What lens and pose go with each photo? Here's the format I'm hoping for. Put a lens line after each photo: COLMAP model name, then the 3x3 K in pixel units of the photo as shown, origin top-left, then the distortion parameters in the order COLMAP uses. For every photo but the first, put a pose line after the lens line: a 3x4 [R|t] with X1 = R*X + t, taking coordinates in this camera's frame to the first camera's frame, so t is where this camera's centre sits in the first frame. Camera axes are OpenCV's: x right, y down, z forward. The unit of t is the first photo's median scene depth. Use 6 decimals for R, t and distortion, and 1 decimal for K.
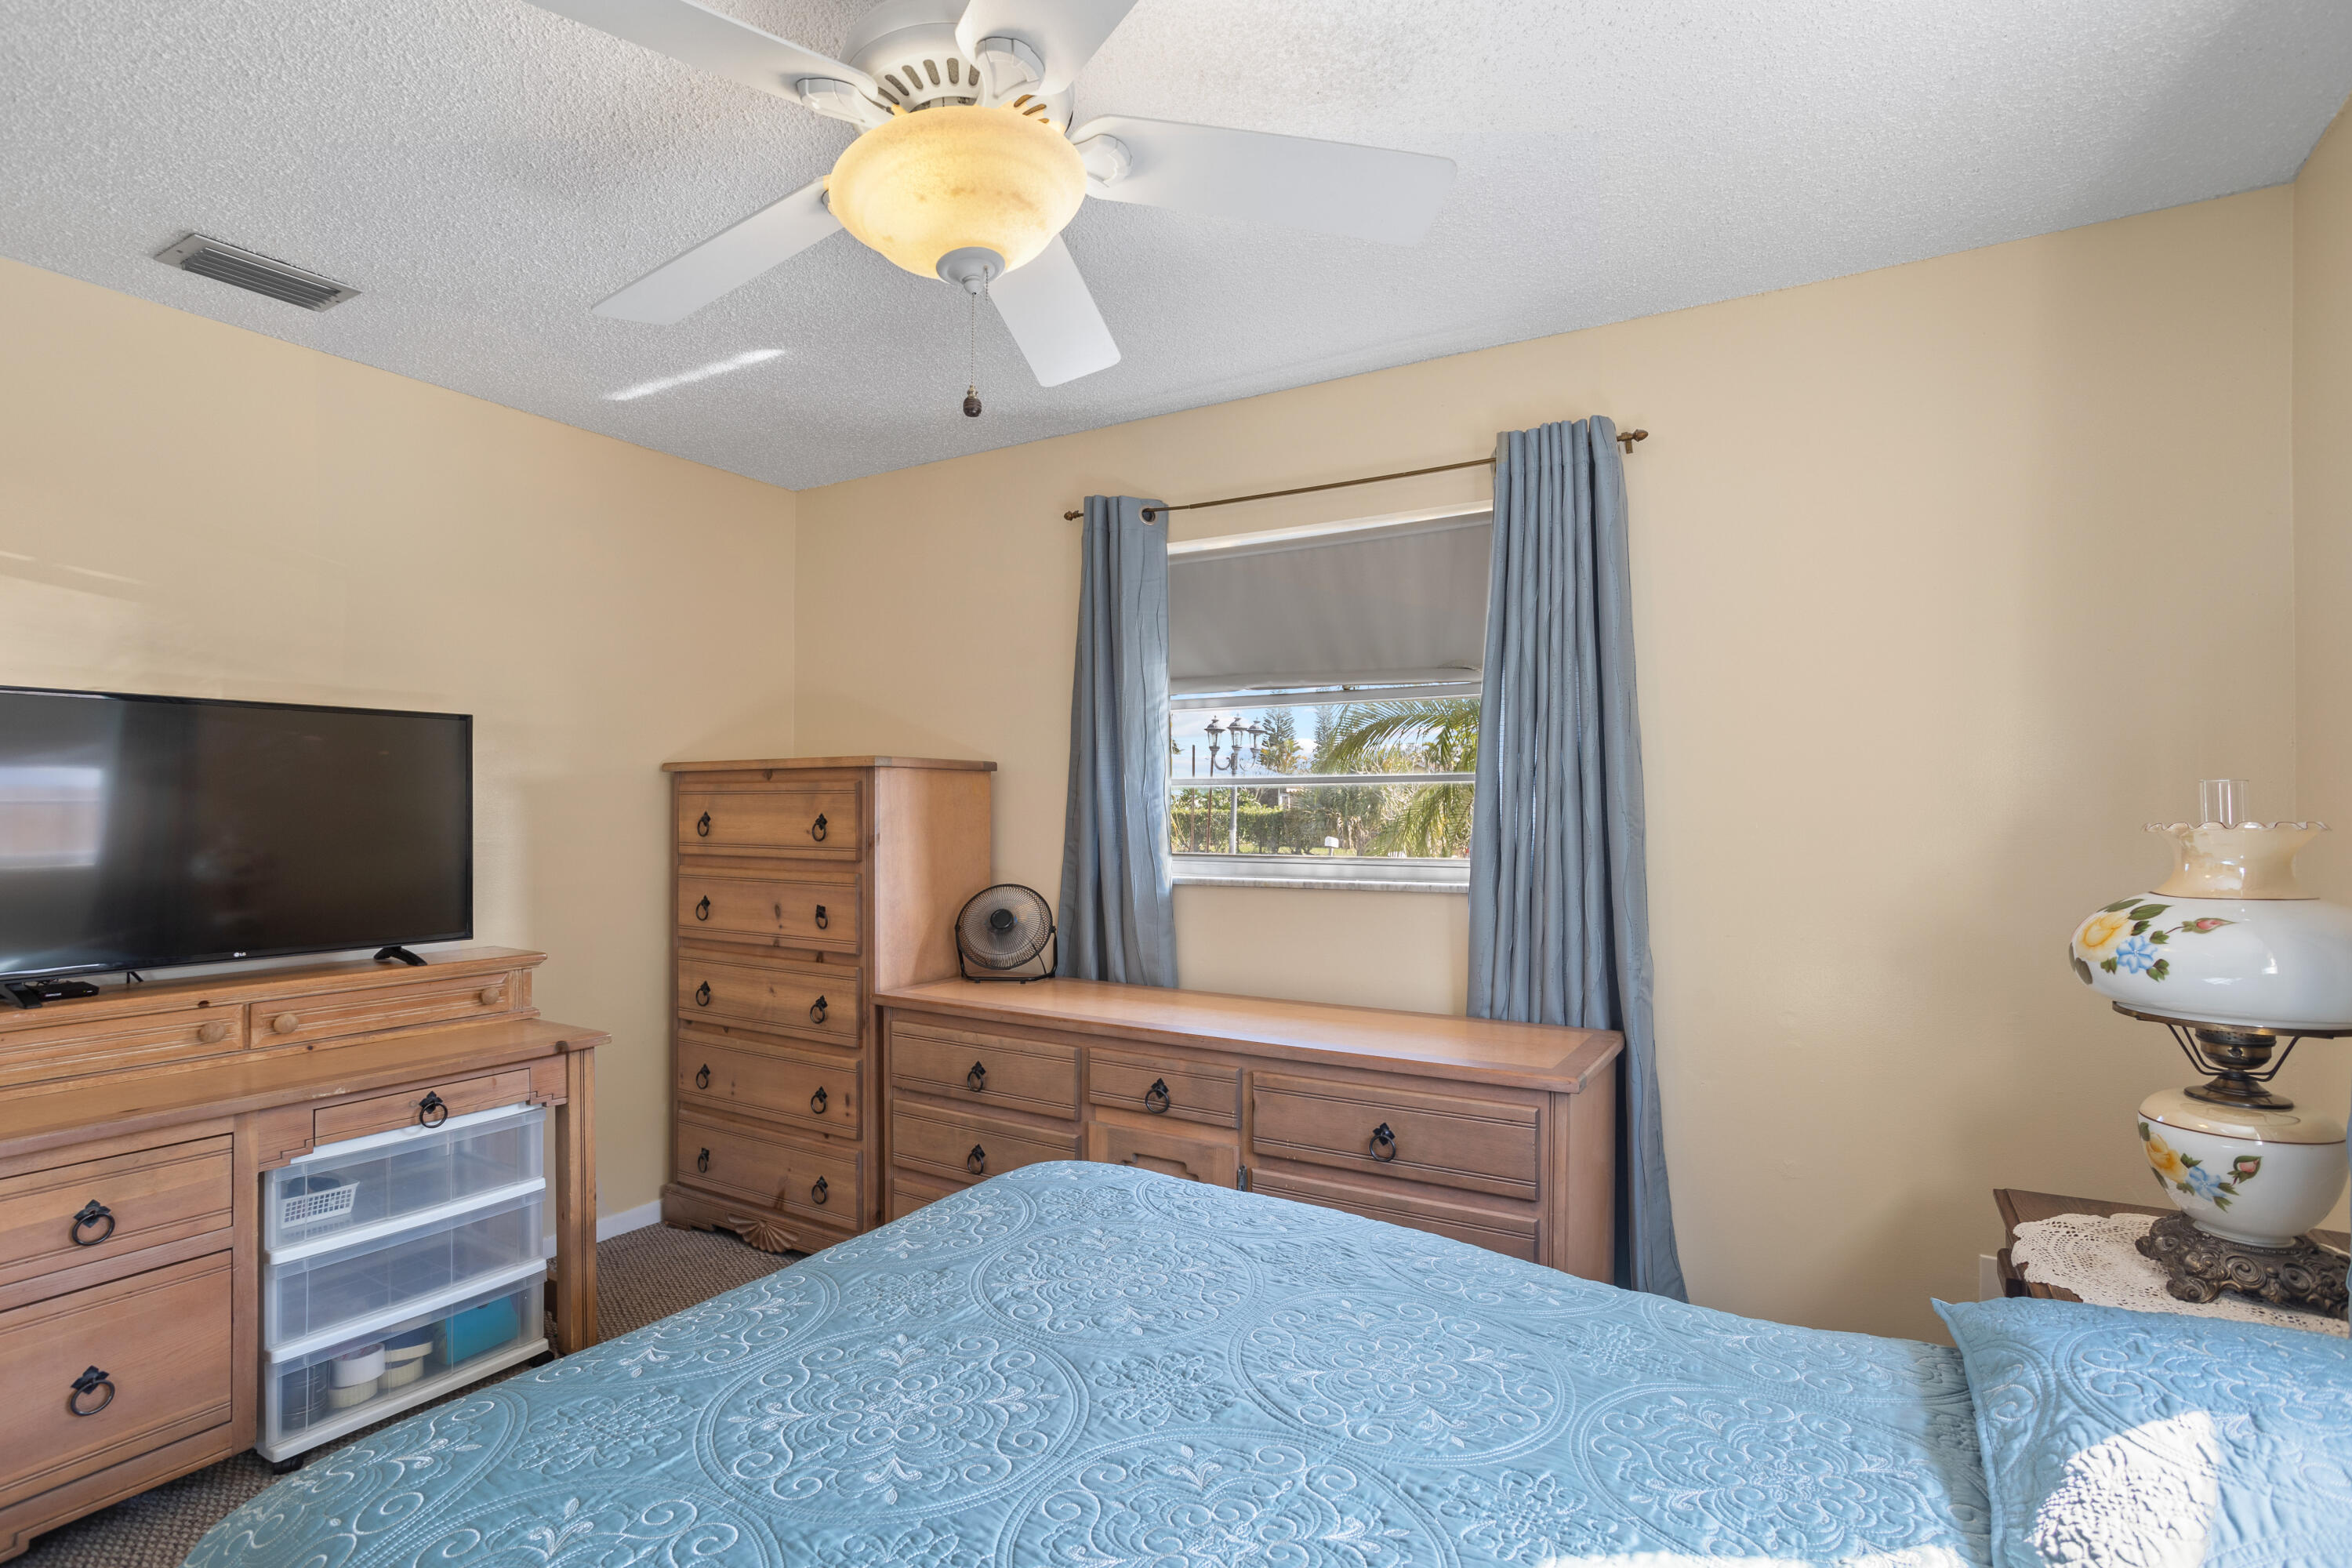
lens RADIAL K [[1173.5, 0, 1173.8], [0, 1173.5, 805.8], [0, 0, 1]] dist [-0.066230, 0.038792]
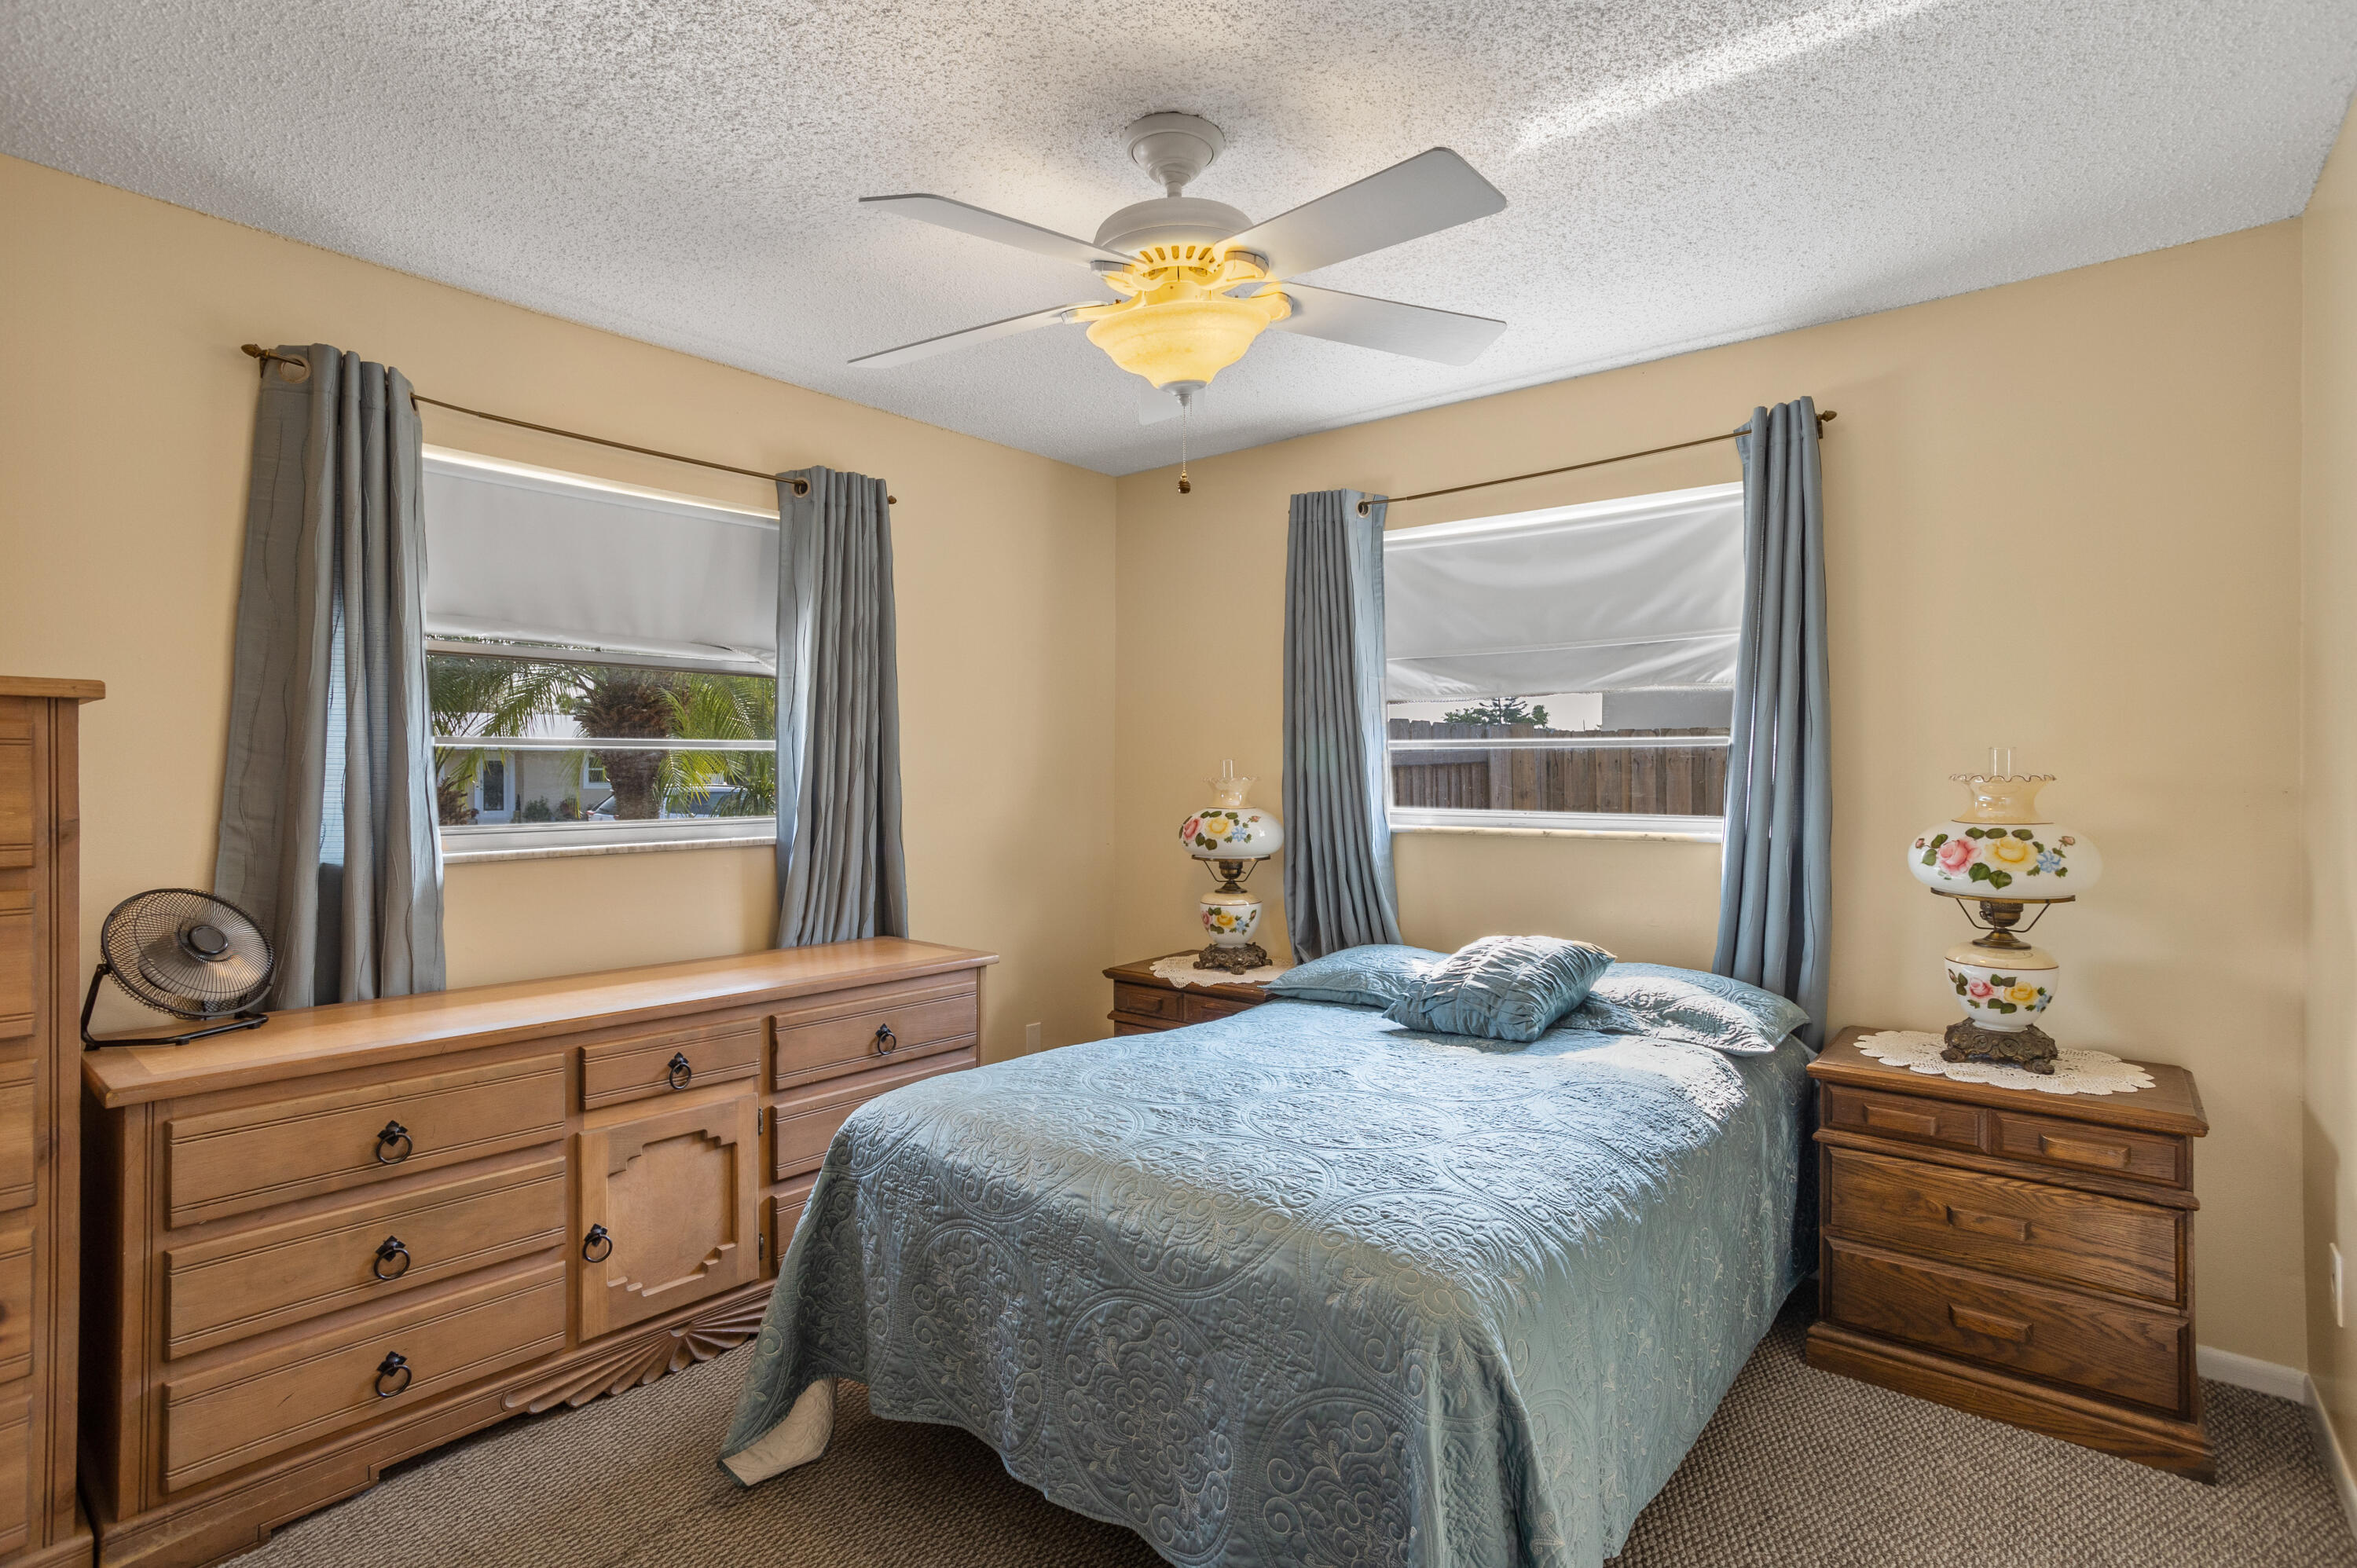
lens RADIAL K [[1127.6, 0, 1186.3], [0, 1127.6, 770.4], [0, 0, 1]] dist [-0.047263, 0.032114]
pose [[0.134523, 0.000426, 0.990910, -0.854528], [-0.001402, 0.999999, -0.000240, 0.000863], [-0.990910, -0.001357, 0.134523, 0.457231]]
